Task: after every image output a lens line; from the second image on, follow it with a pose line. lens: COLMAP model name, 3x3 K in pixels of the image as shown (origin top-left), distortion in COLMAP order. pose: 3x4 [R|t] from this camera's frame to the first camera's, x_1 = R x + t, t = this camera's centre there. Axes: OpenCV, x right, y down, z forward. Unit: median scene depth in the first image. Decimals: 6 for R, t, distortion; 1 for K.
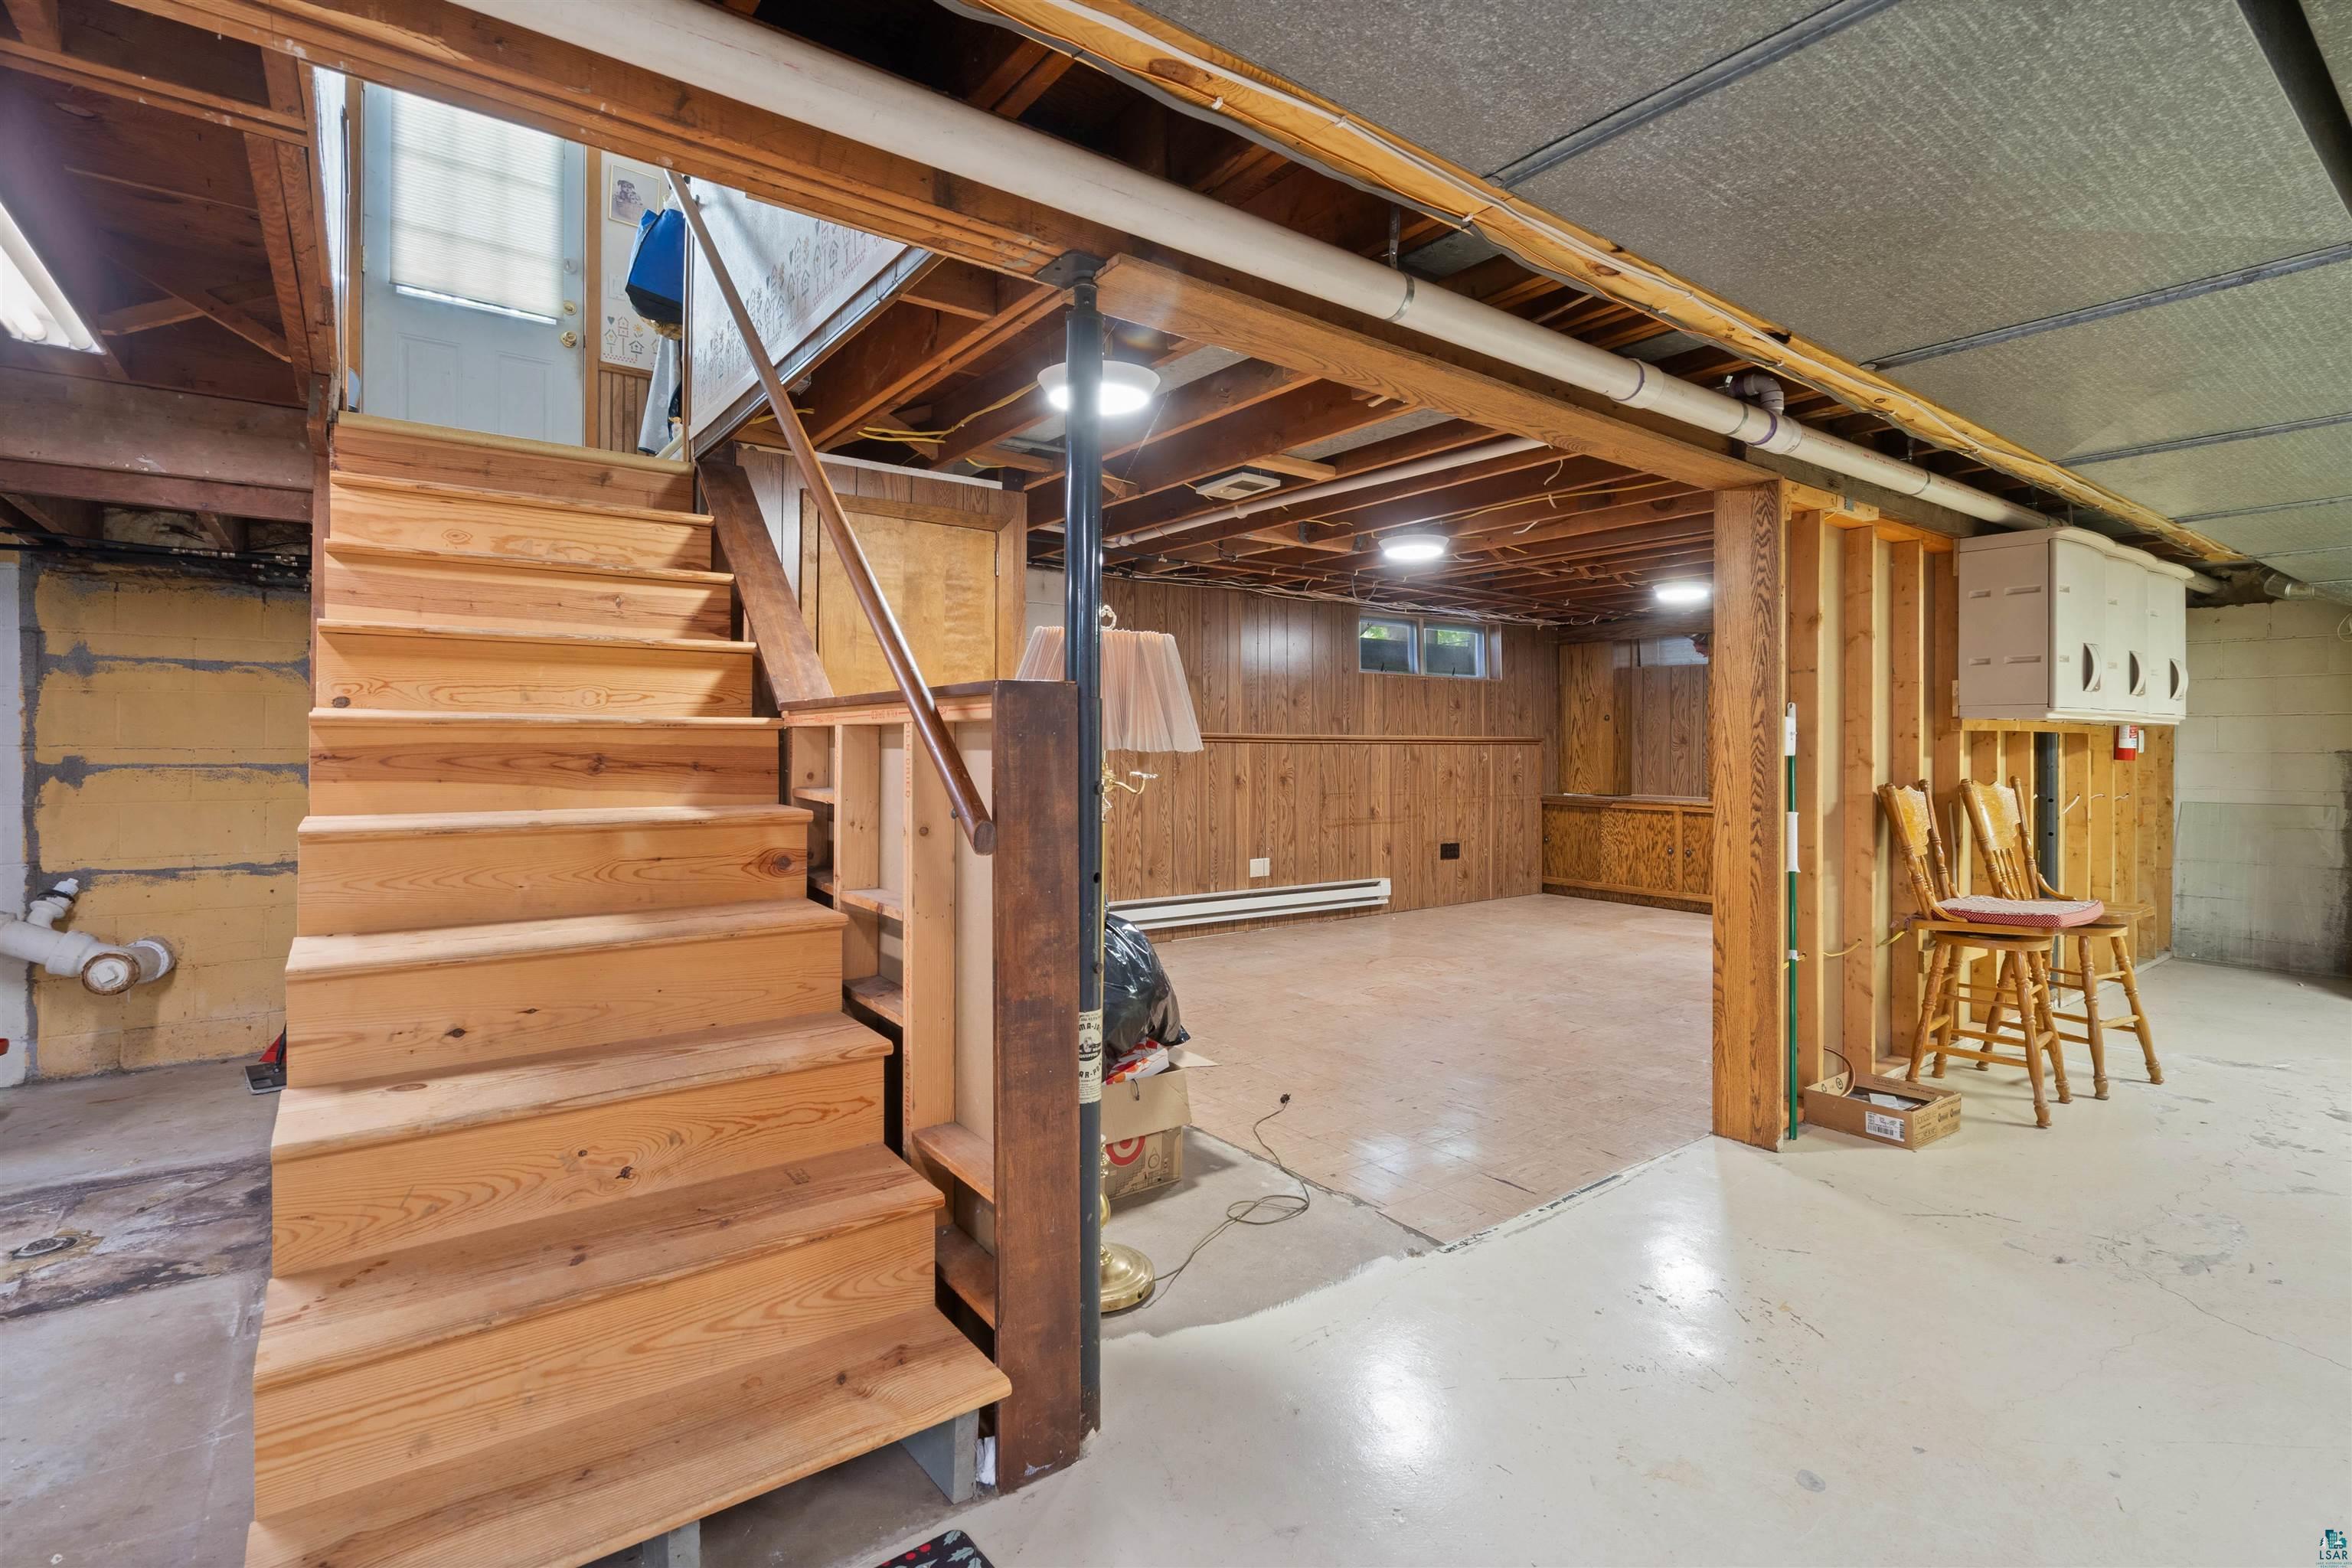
lens RADIAL K [[1112.6, 0, 1170.8], [0, 1112.6, 734.4], [0, 0, 1]] dist [-0.004780, -0.000889]
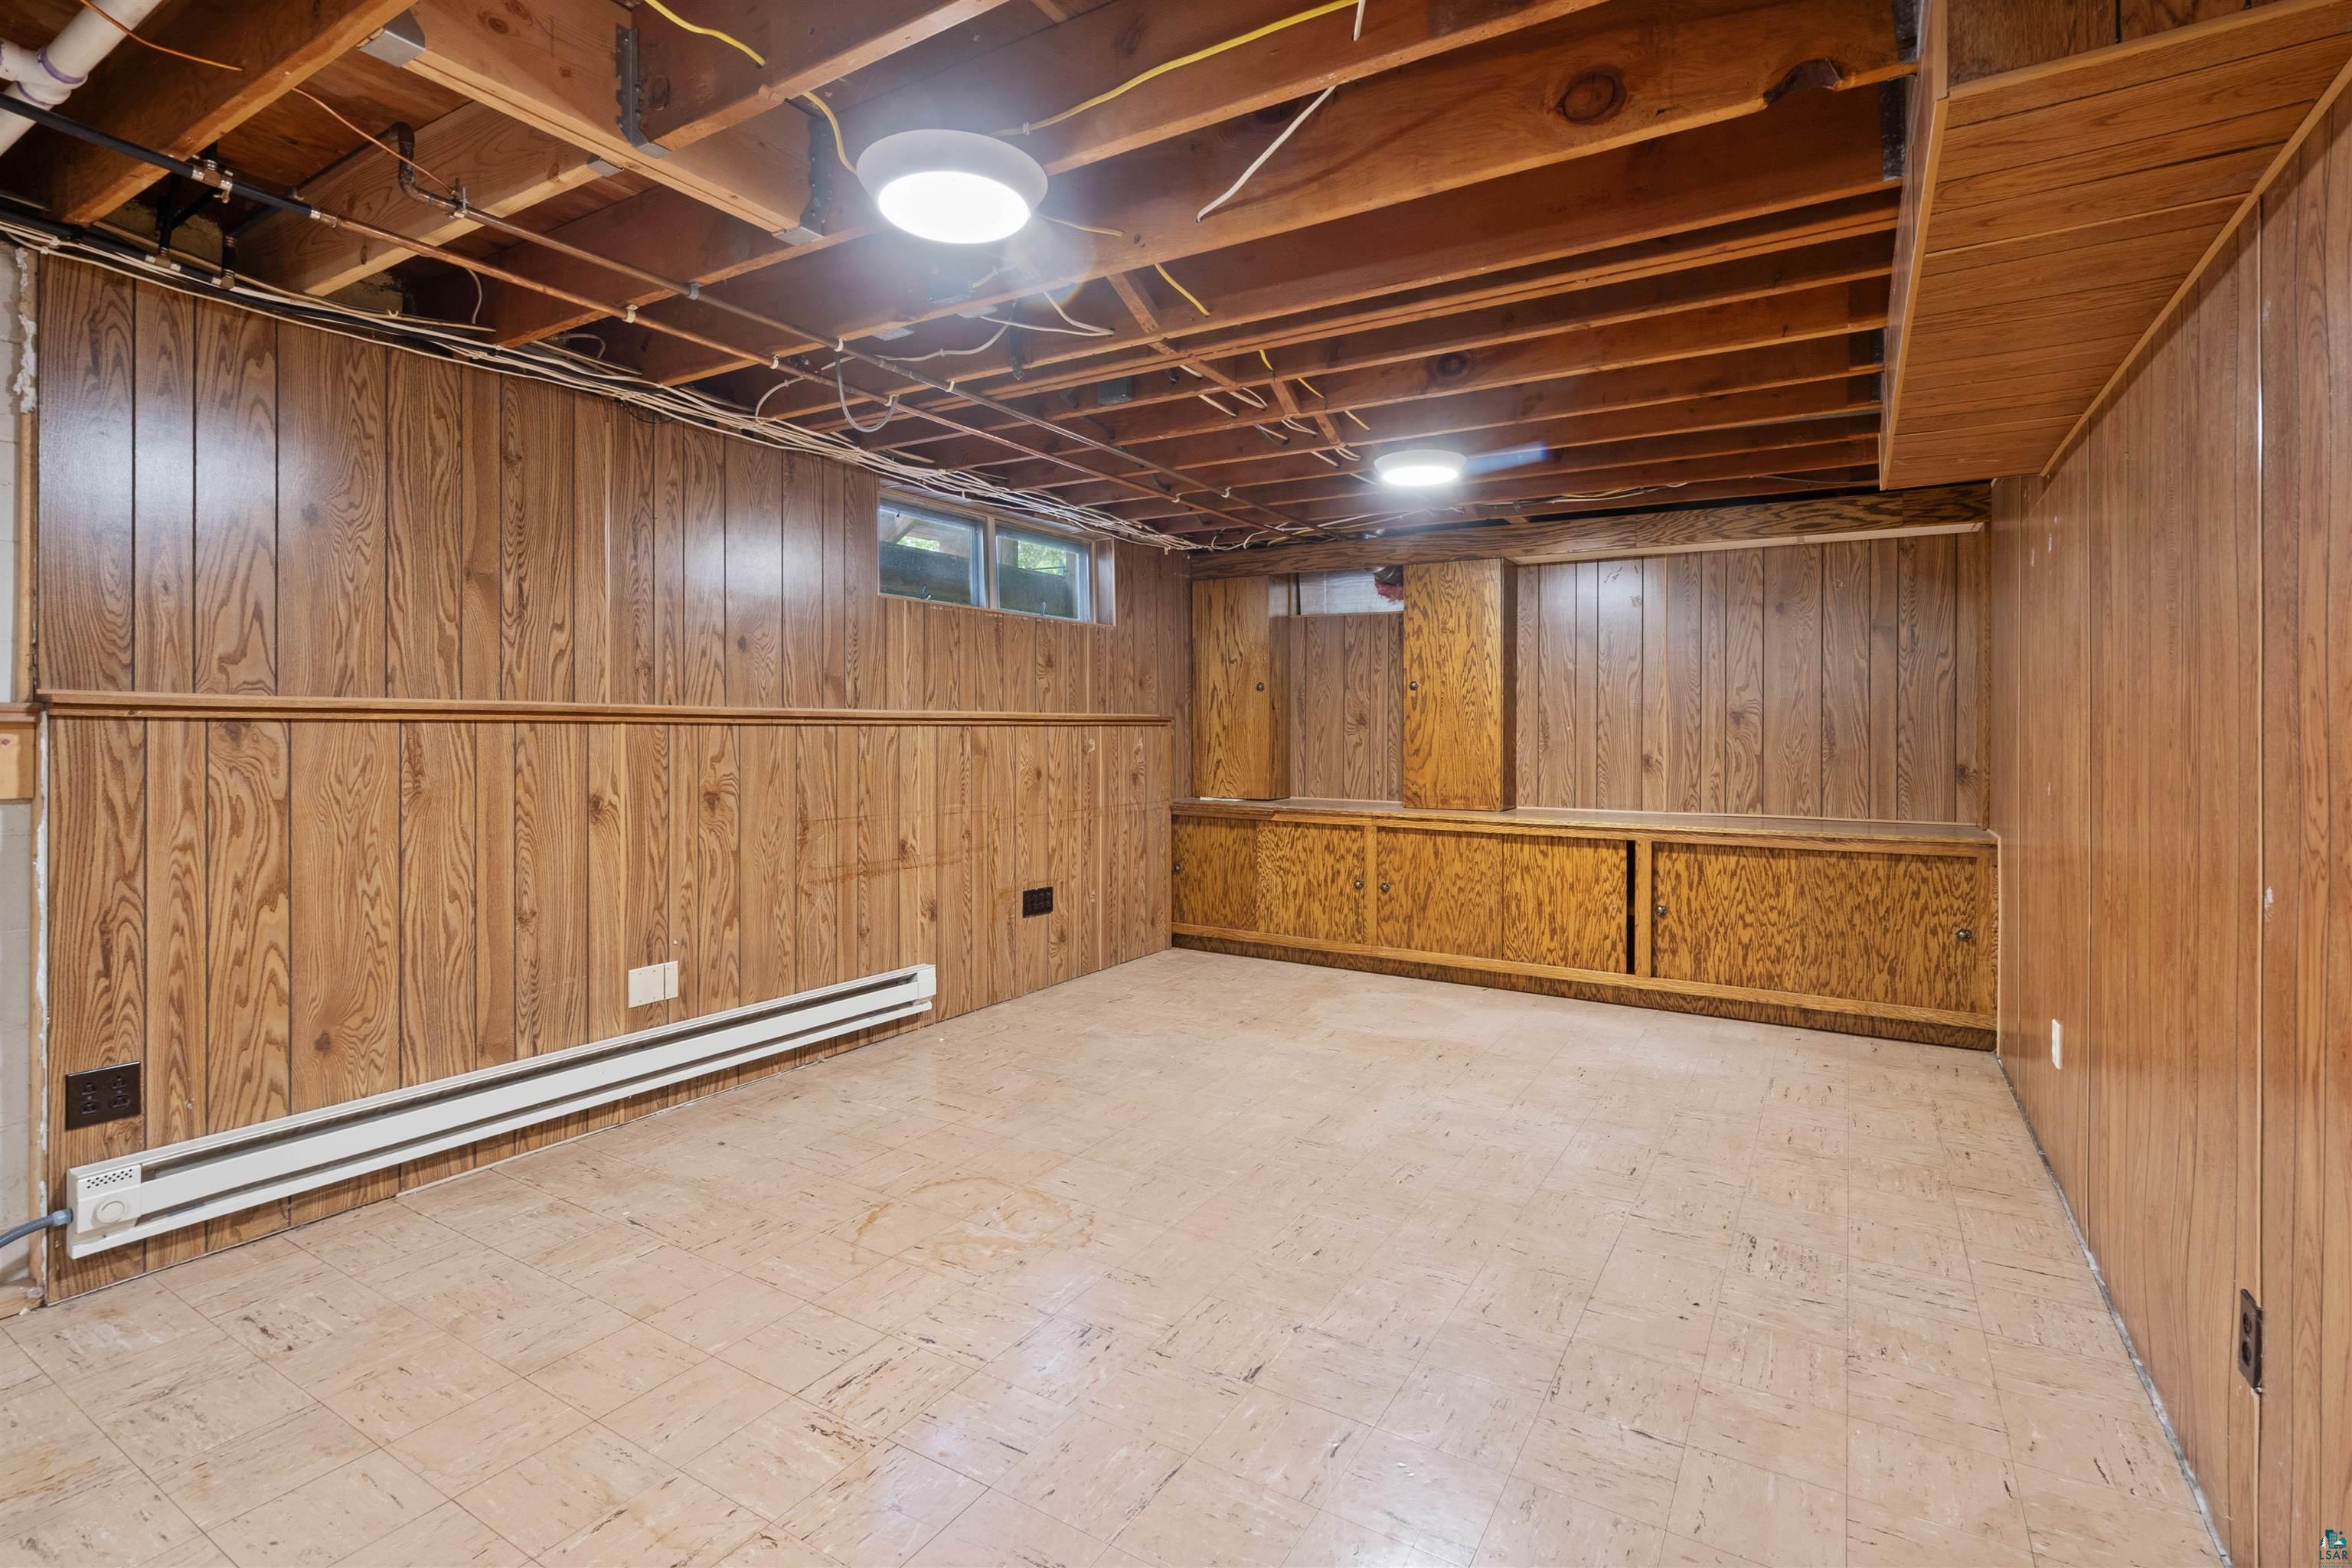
lens RADIAL K [[1112.6, 0, 1170.8], [0, 1112.6, 734.4], [0, 0, 1]] dist [-0.004780, -0.000889]
pose [[0.931693, -0.003826, 0.363226, 0.096928], [-0.002386, 0.999859, 0.016651, 0.003194], [-0.363238, -0.016380, 0.931552, 0.403315]]
